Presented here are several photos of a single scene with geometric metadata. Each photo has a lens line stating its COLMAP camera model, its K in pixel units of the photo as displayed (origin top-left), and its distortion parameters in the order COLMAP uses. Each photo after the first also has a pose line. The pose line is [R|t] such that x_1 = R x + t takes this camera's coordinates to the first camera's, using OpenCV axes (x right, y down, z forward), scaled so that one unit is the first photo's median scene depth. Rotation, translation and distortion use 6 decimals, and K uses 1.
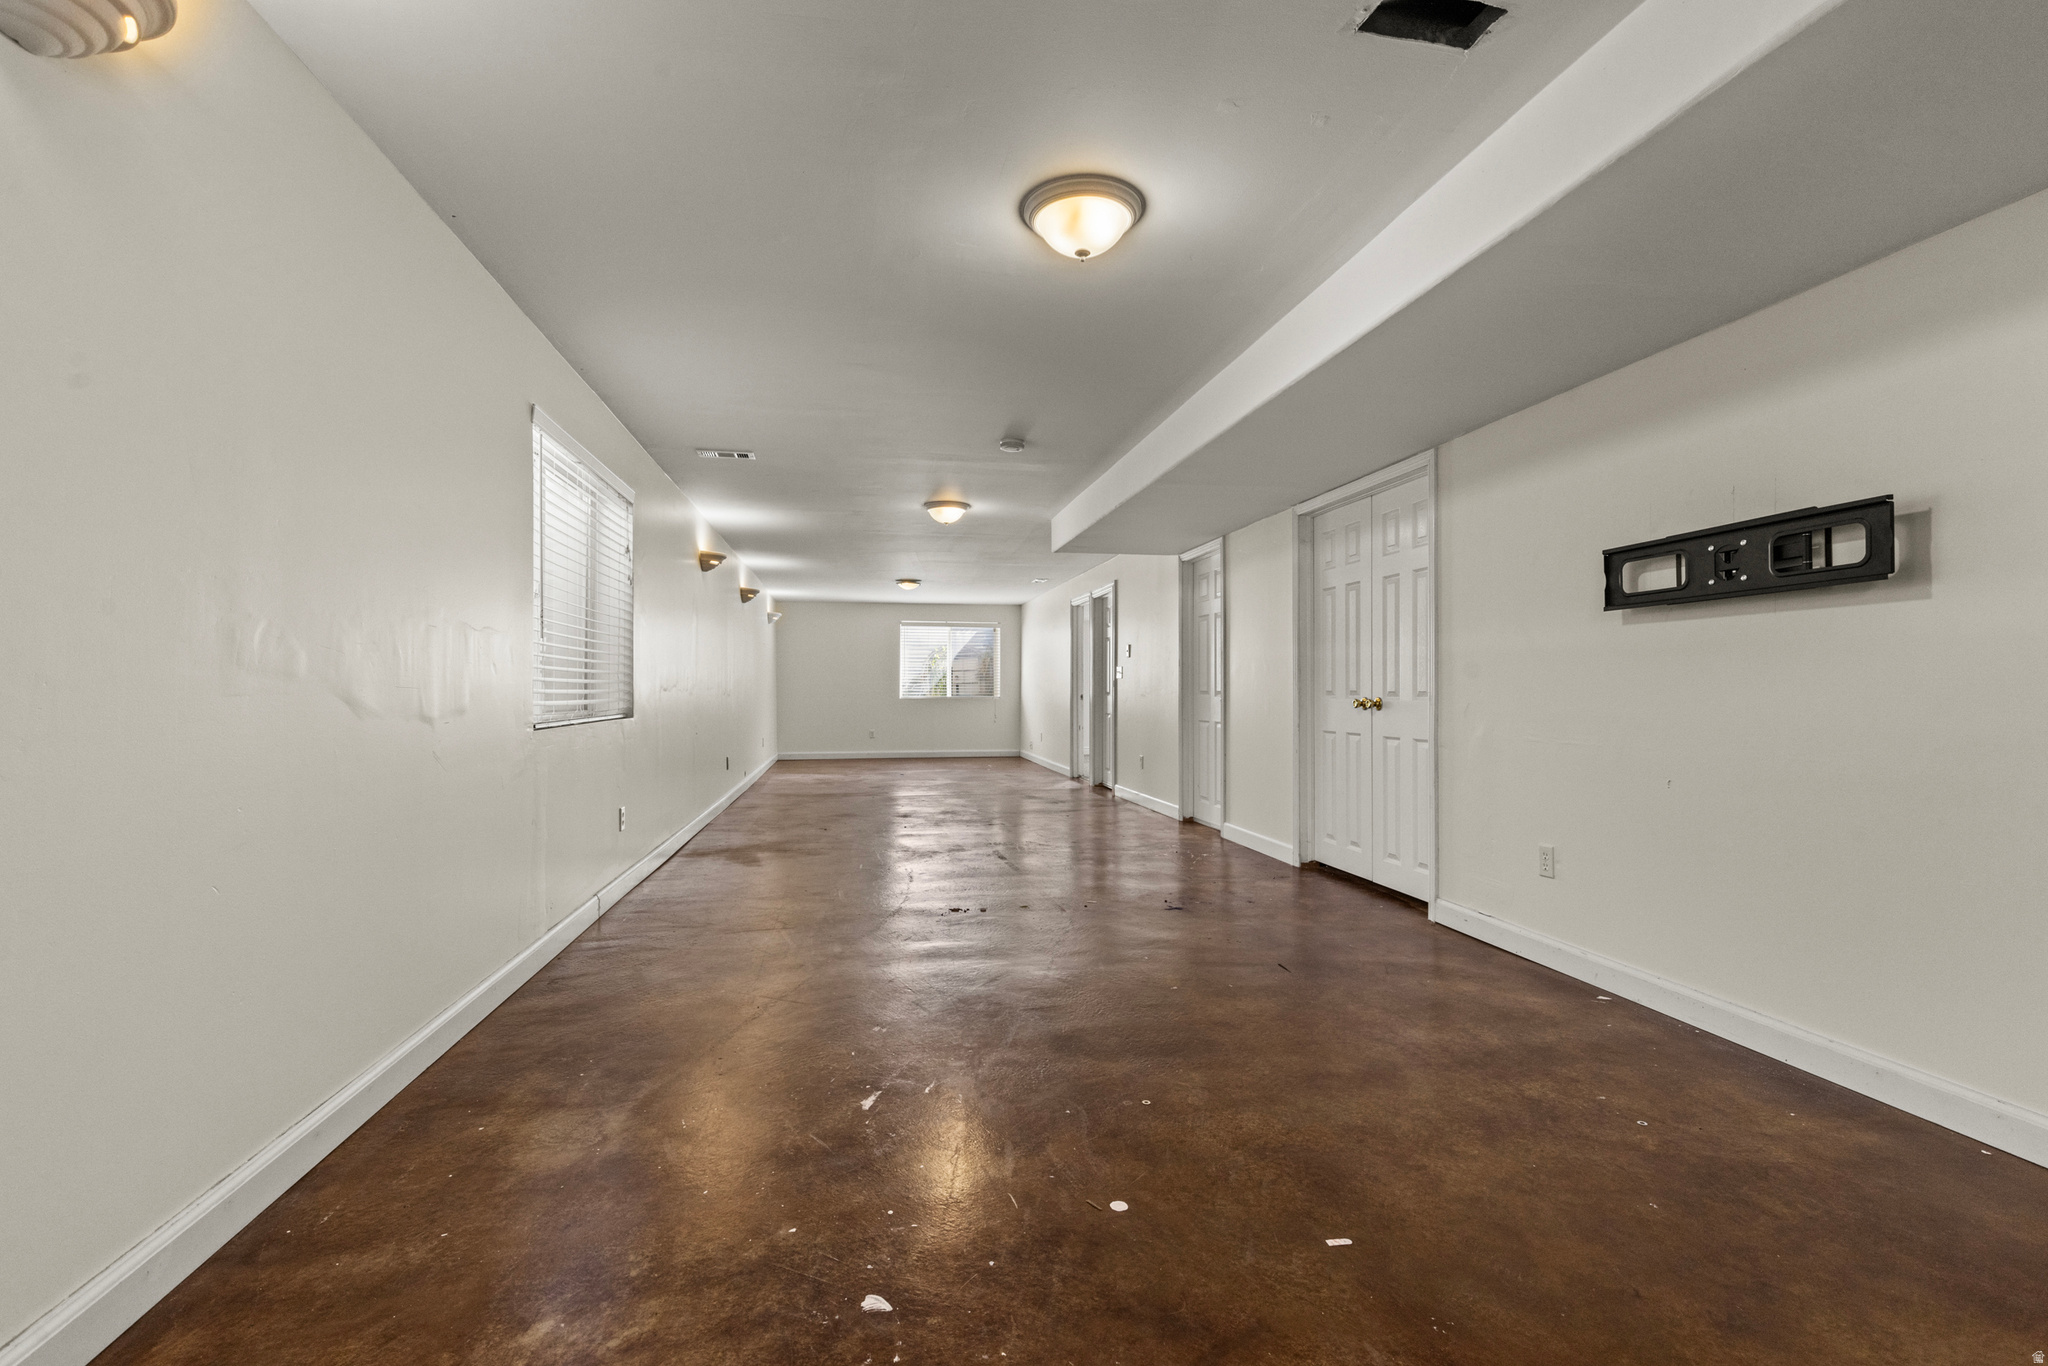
lens RADIAL K [[923.6, 0, 1018.0], [0, 923.6, 683.7], [0, 0, 1]] dist [0.006300, -0.001220]
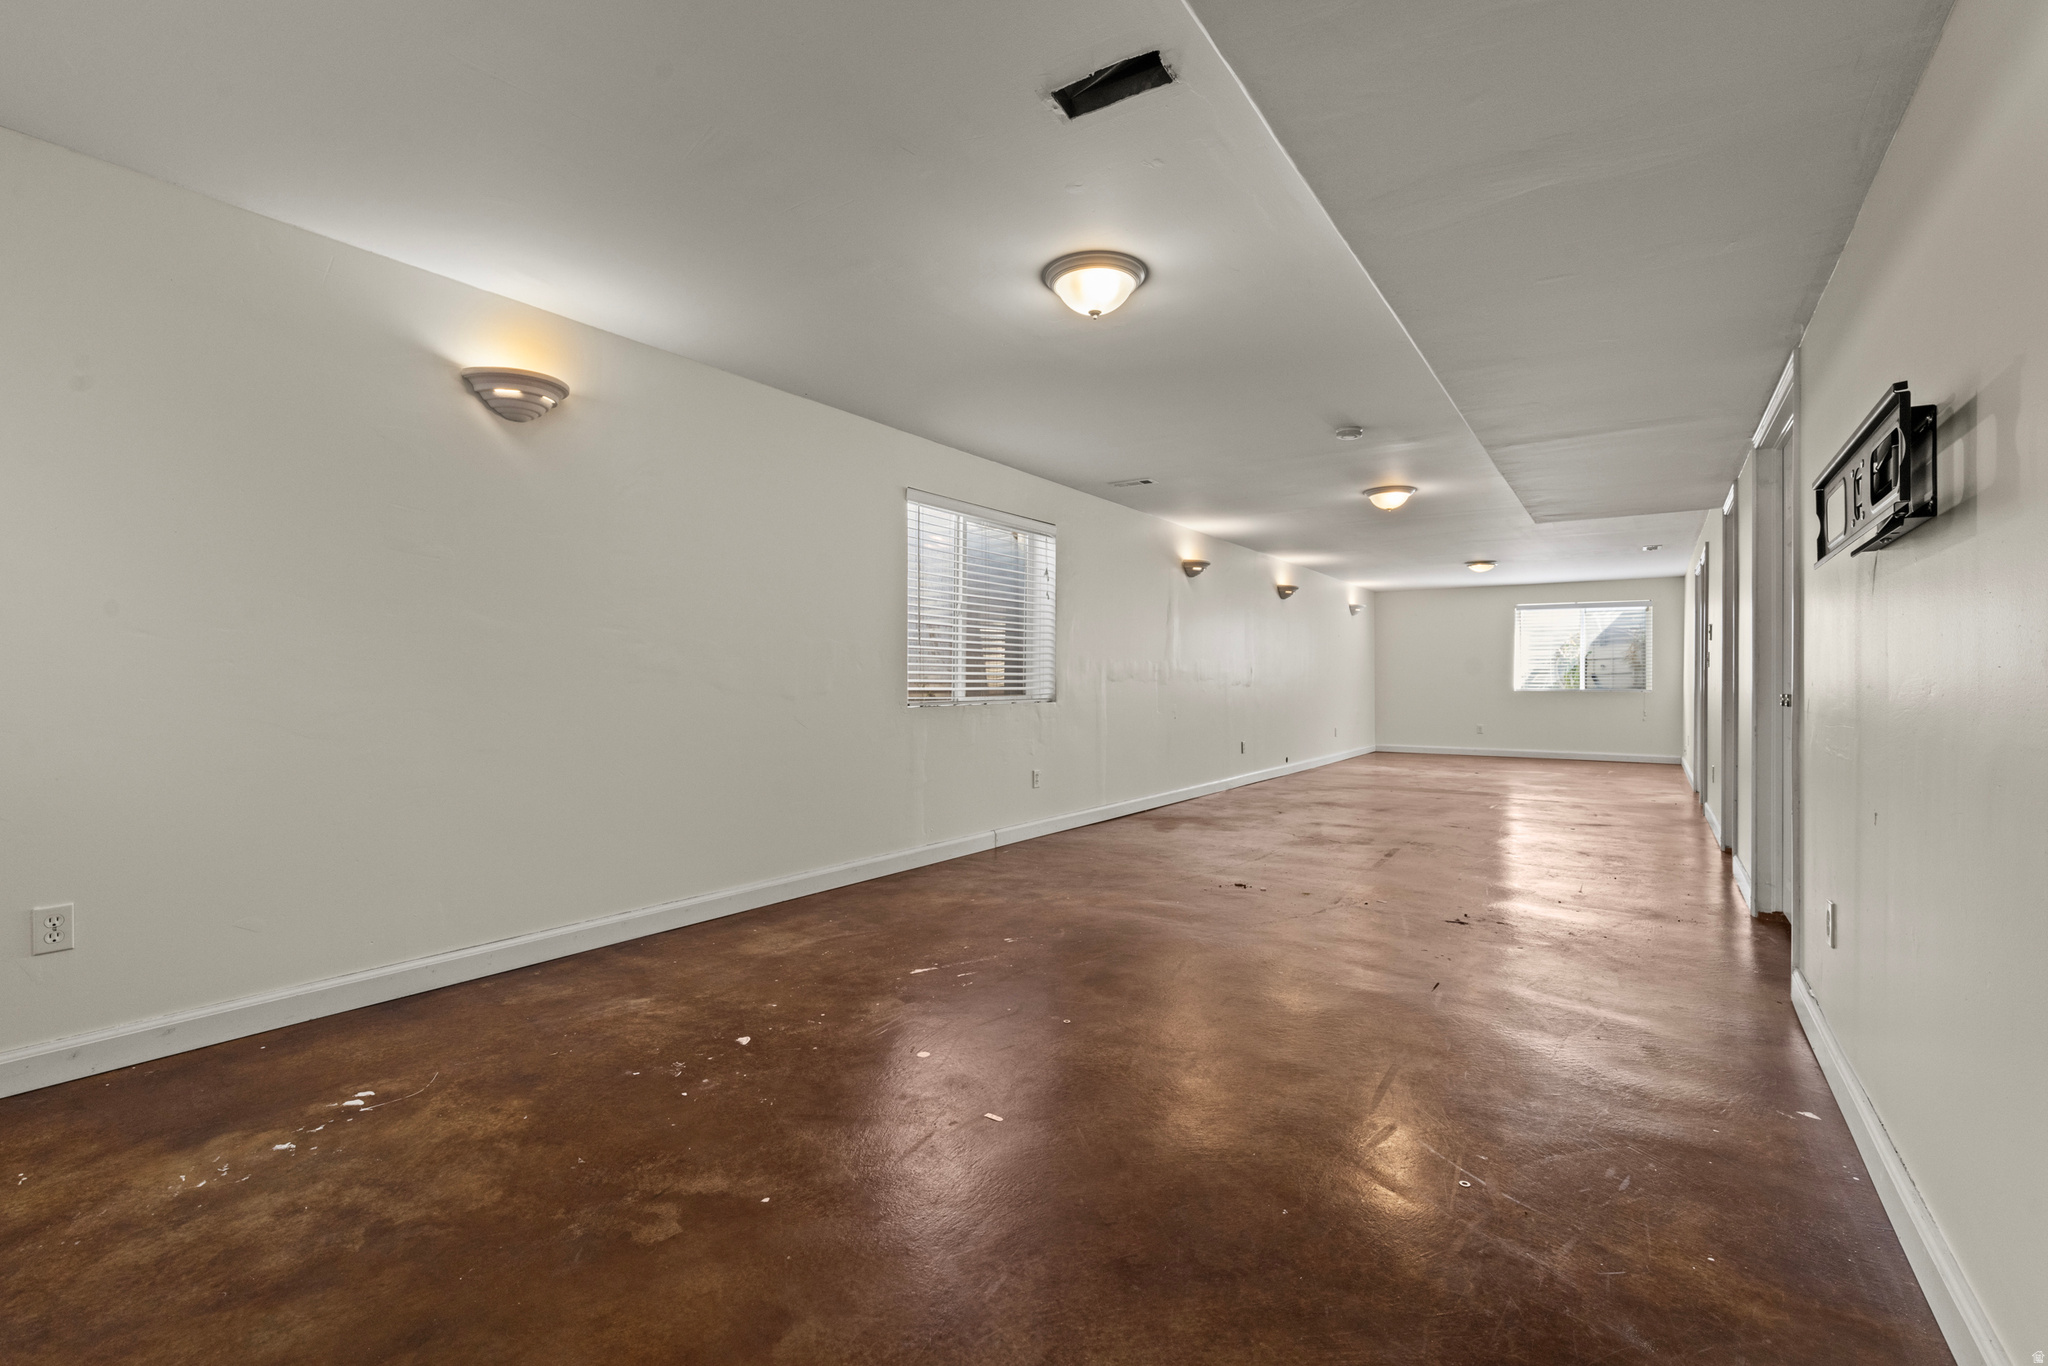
lens RADIAL K [[923.6, 0, 1018.9], [0, 923.6, 682.1], [0, 0, 1]] dist [0.006300, -0.001220]
pose [[0.716537, 0.002662, -0.697544, 0.577102], [0.003027, 0.999971, 0.006926, -0.000430], [0.697543, -0.007074, 0.716508, 0.056258]]
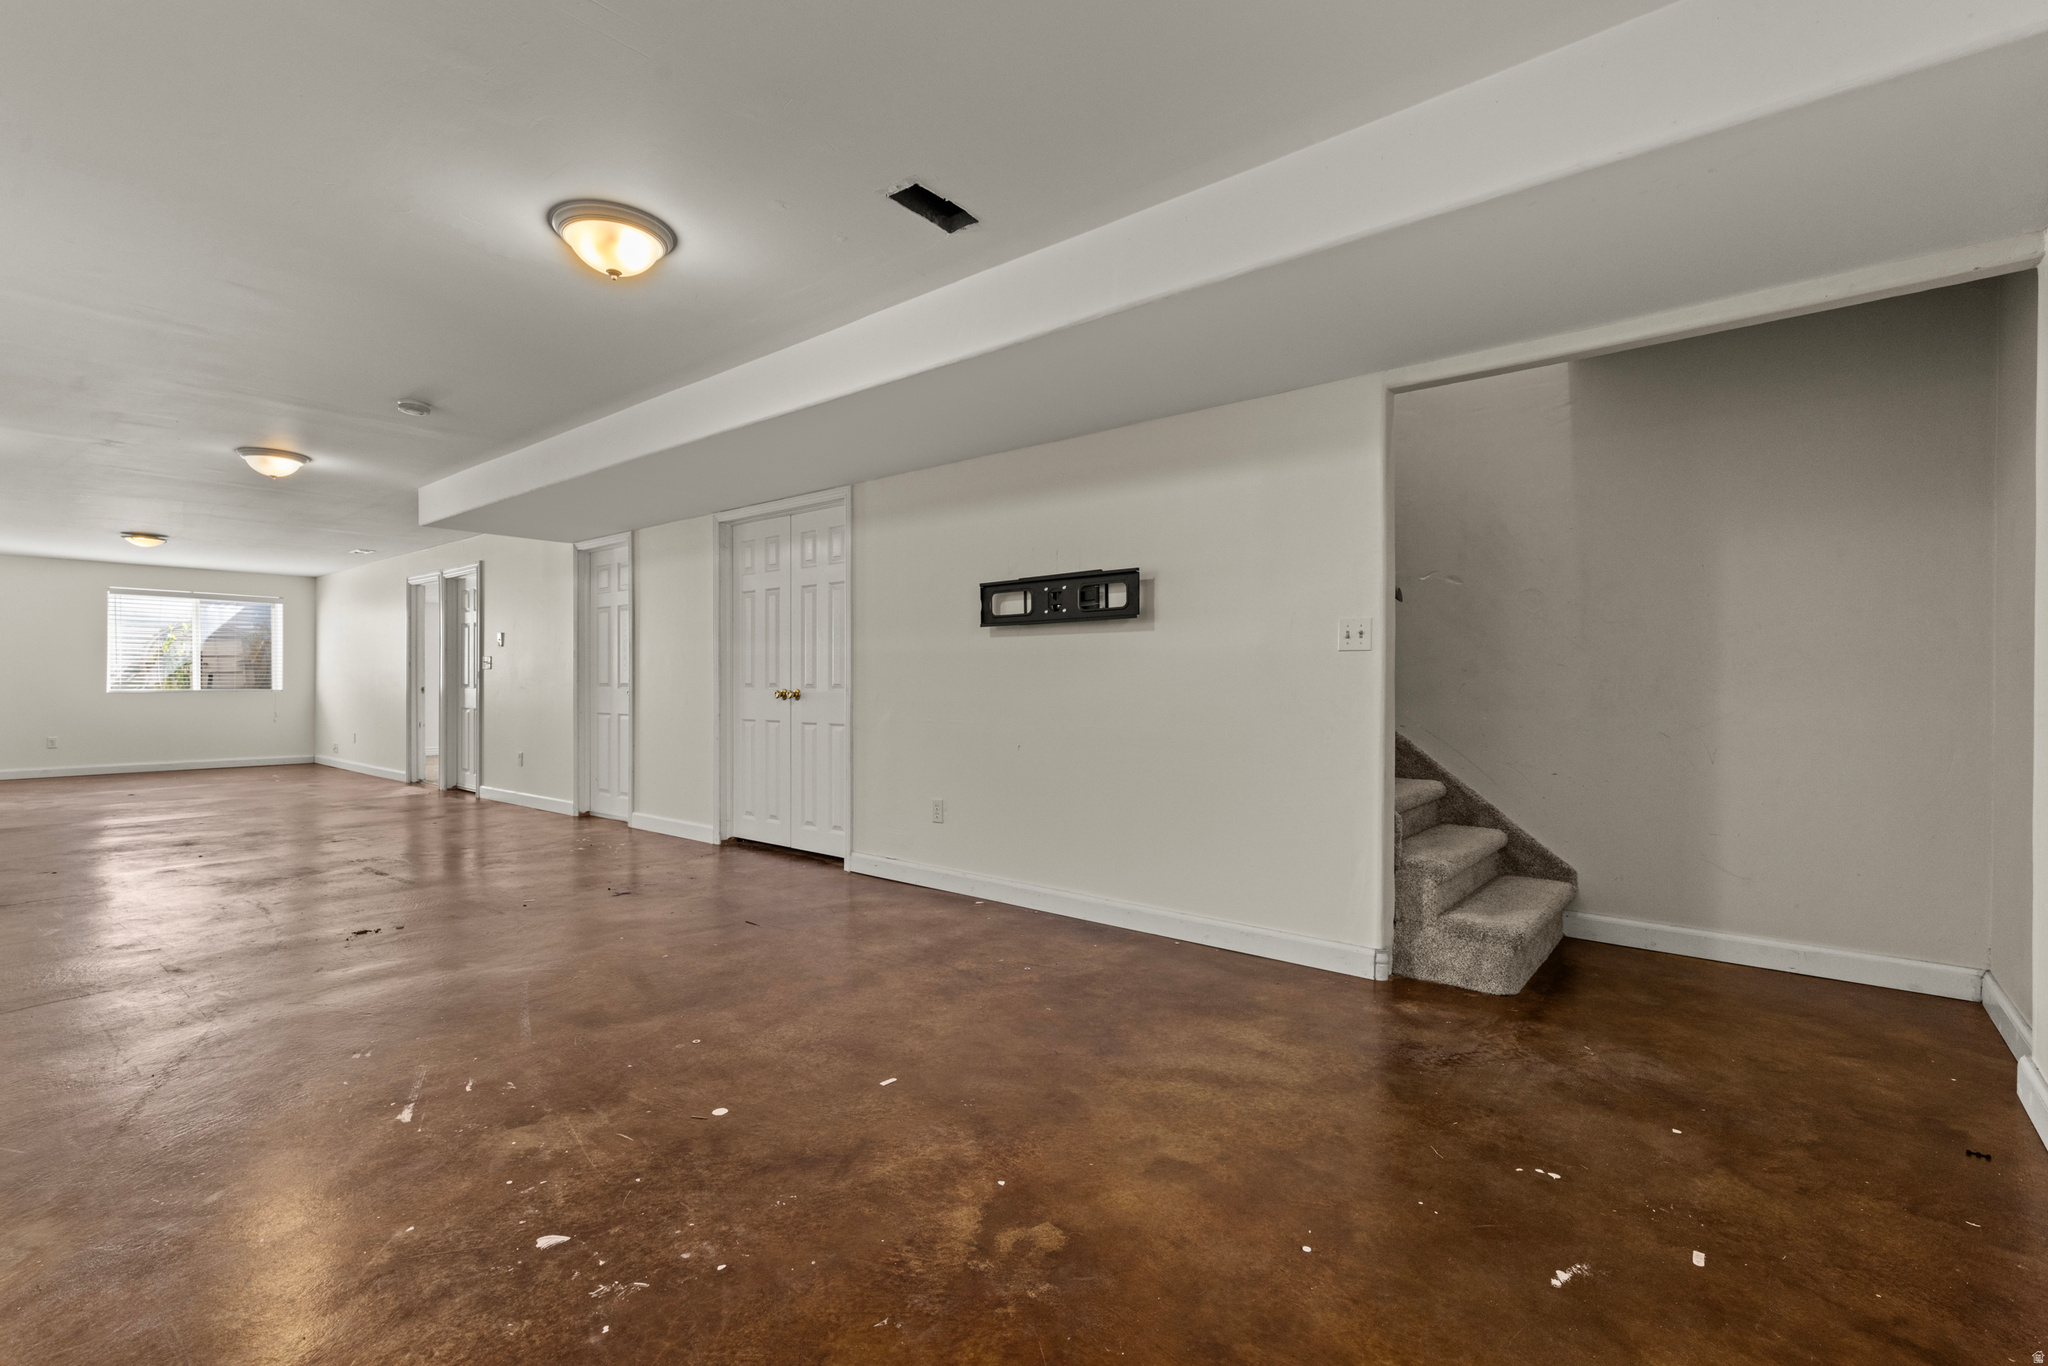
lens RADIAL K [[923.6, 0, 1012.6], [0, 923.6, 682.2], [0, 0, 1]] dist [0.006300, -0.001220]
pose [[0.764470, 0.001628, 0.644657, -0.184451], [-0.006375, 0.999967, 0.005035, -0.001619], [-0.644628, -0.007959, 0.764455, -0.079336]]
